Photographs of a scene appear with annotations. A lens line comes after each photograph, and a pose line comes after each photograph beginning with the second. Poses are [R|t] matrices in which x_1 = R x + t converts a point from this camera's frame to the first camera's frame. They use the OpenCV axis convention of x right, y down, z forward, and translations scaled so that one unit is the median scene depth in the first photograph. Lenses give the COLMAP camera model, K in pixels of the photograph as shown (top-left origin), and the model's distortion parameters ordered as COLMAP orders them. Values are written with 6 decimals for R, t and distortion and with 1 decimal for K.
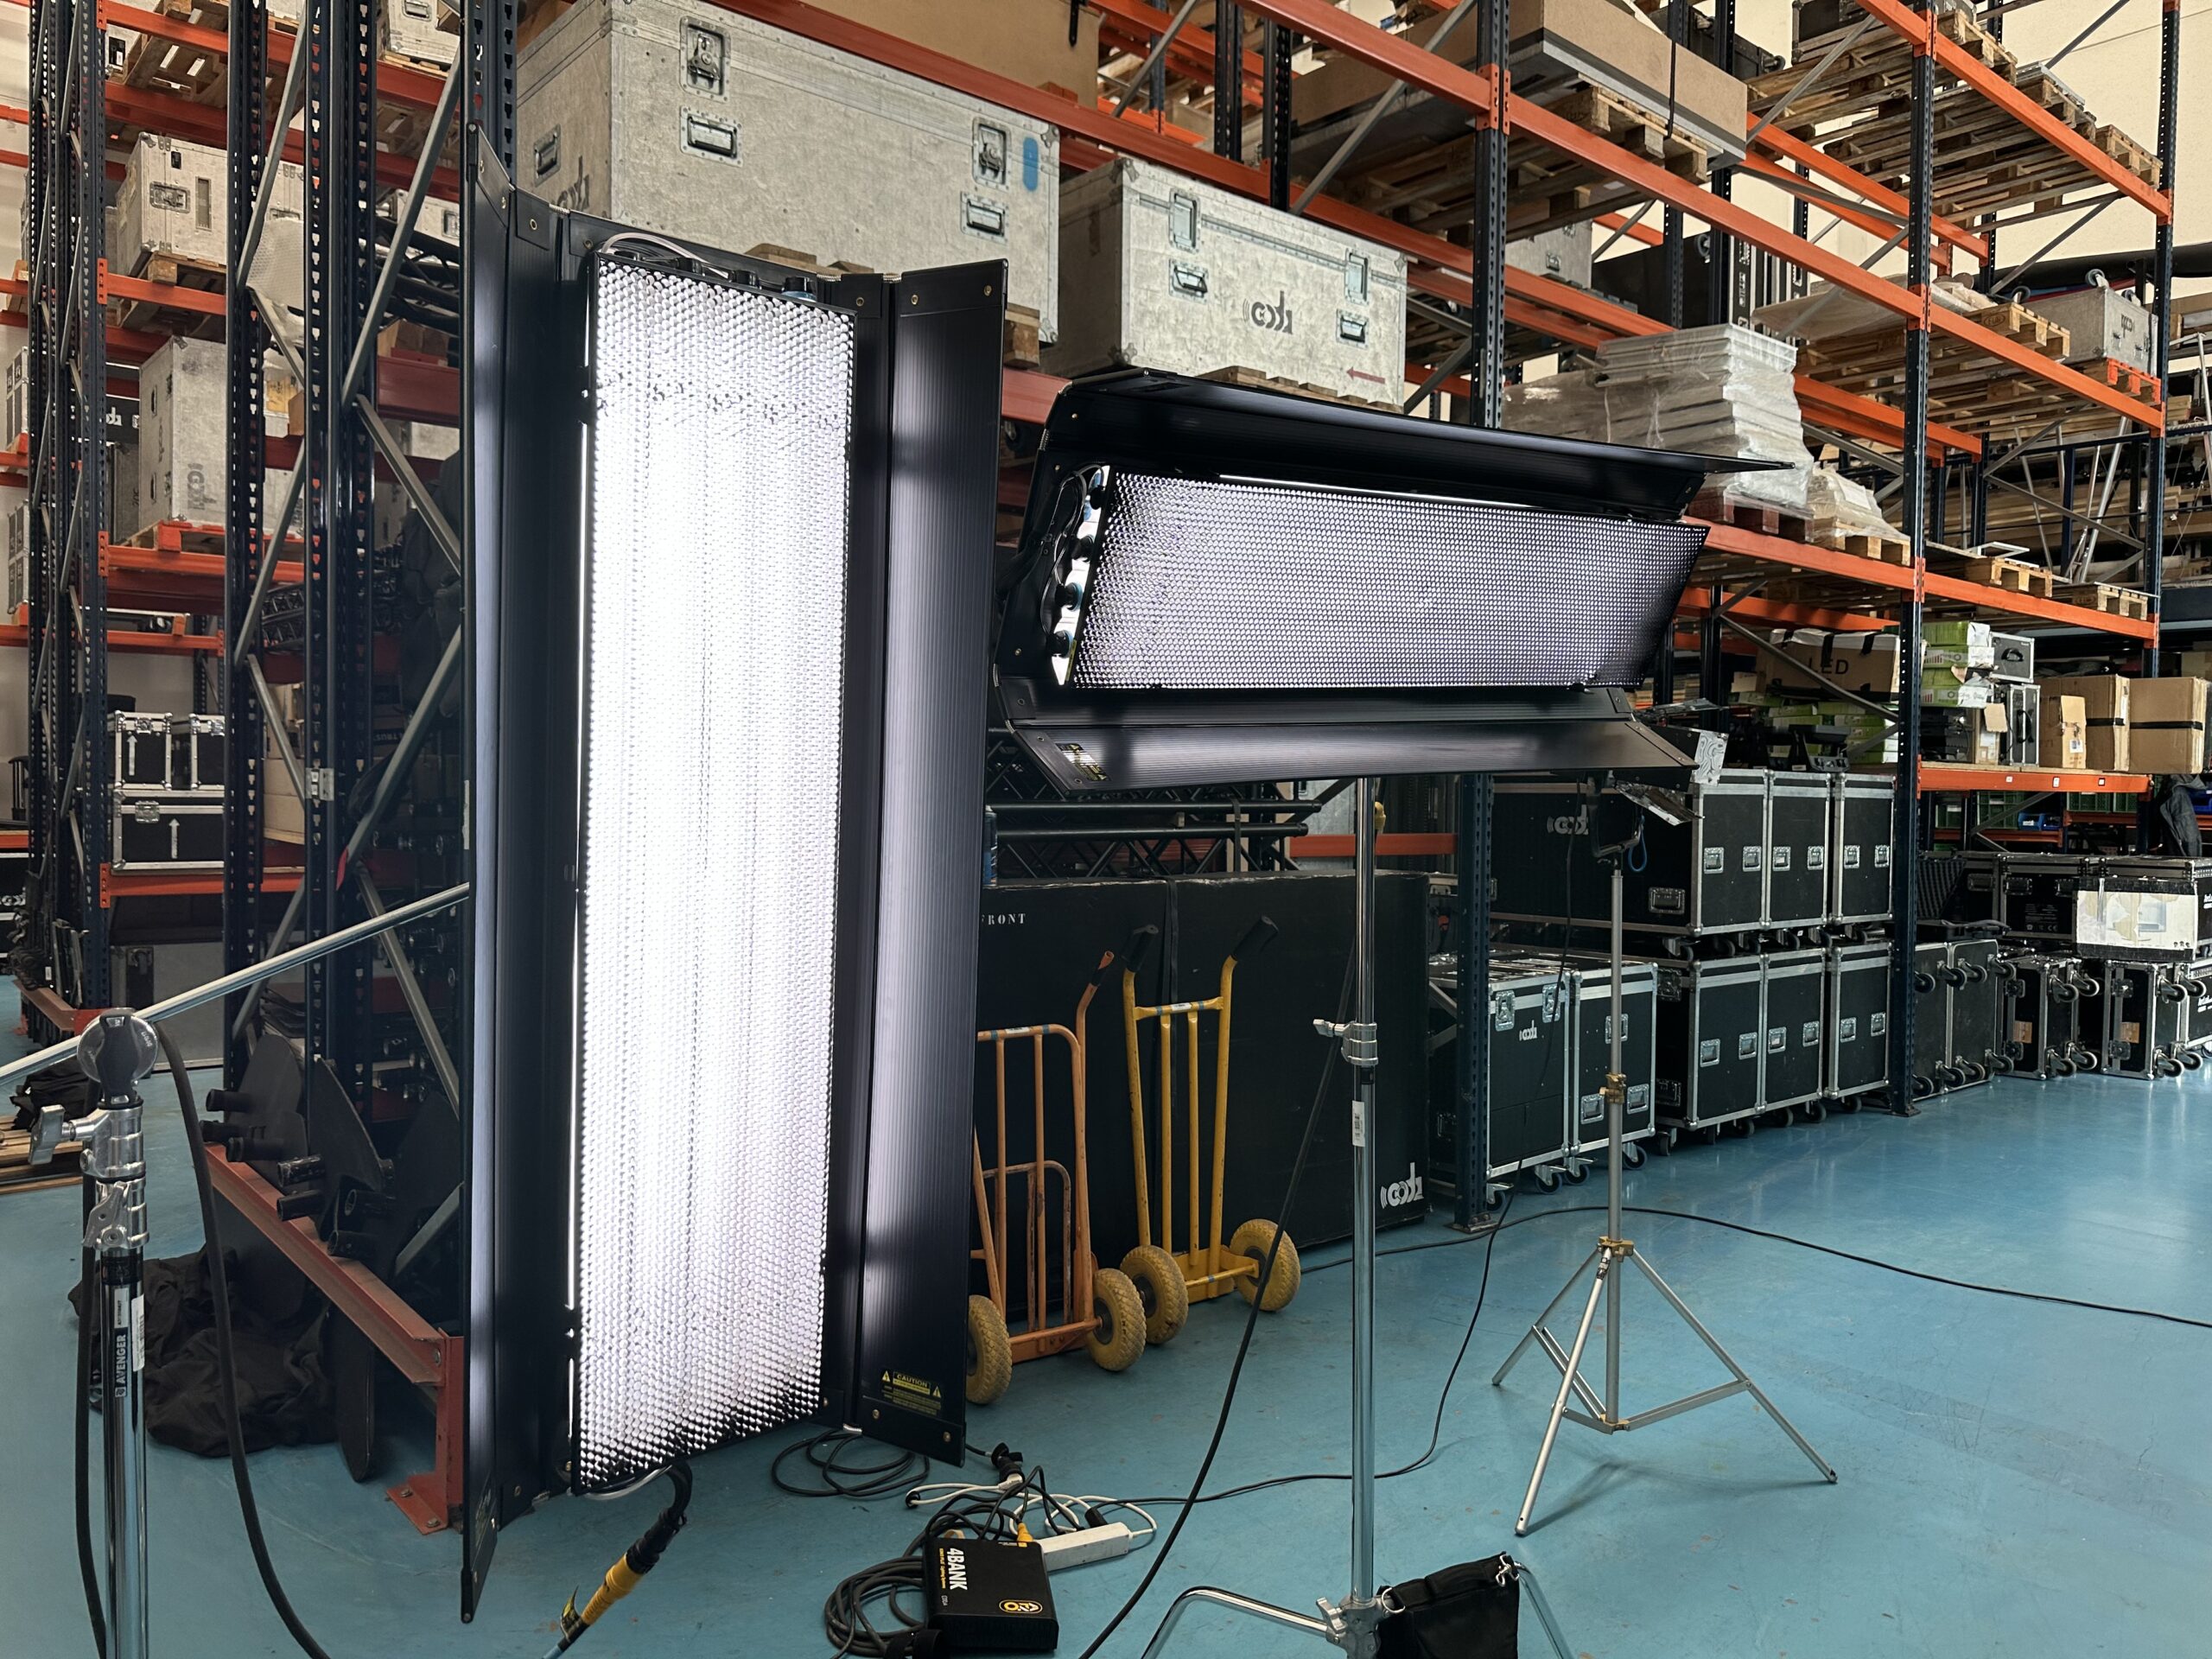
lens RADIAL K [[1550.5, 0, 1095.2], [0, 1550.5, 826.4], [0, 0, 1]] dist [0.091019, -0.136710]
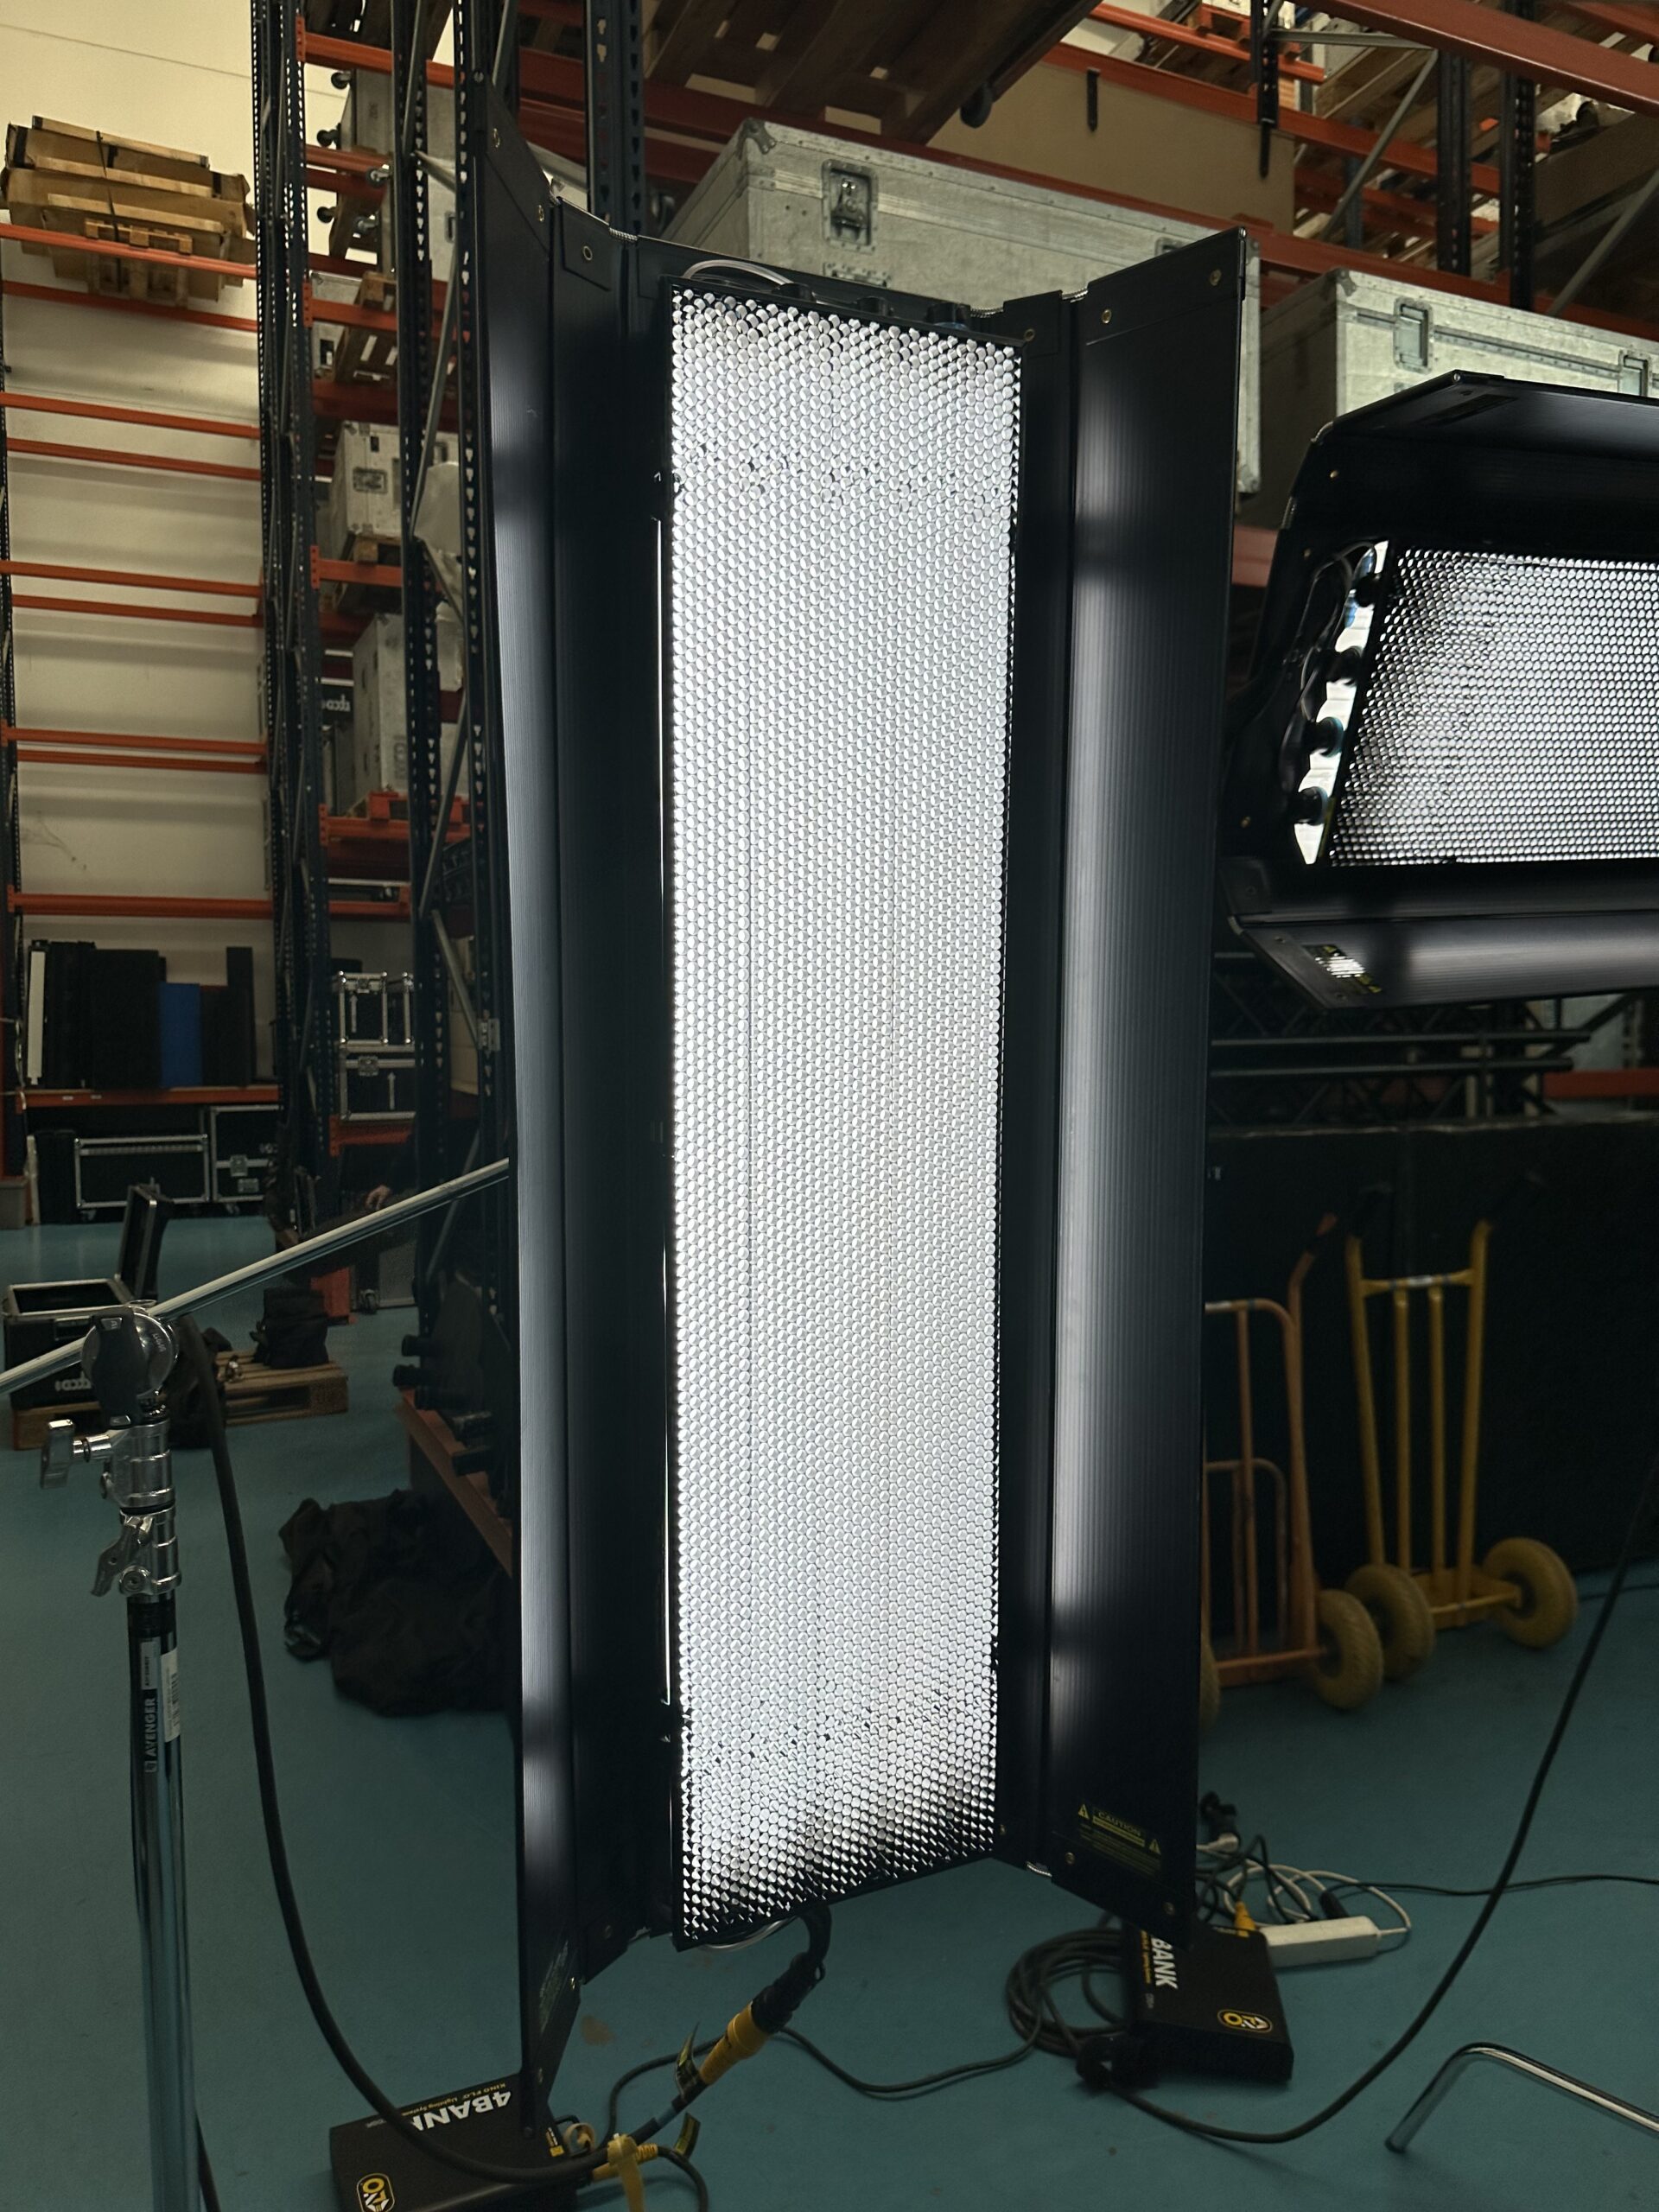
lens RADIAL K [[1550.5, 0, 829.5], [0, 1550.5, 1106.0], [0, 0, 1]] dist [0.091019, -0.136710]
pose [[0.961891, -0.008993, -0.273287, -0.019638], [0.015214, 0.999671, 0.020651, 0.001256], [0.273011, -0.024022, 0.961711, 0.120707]]
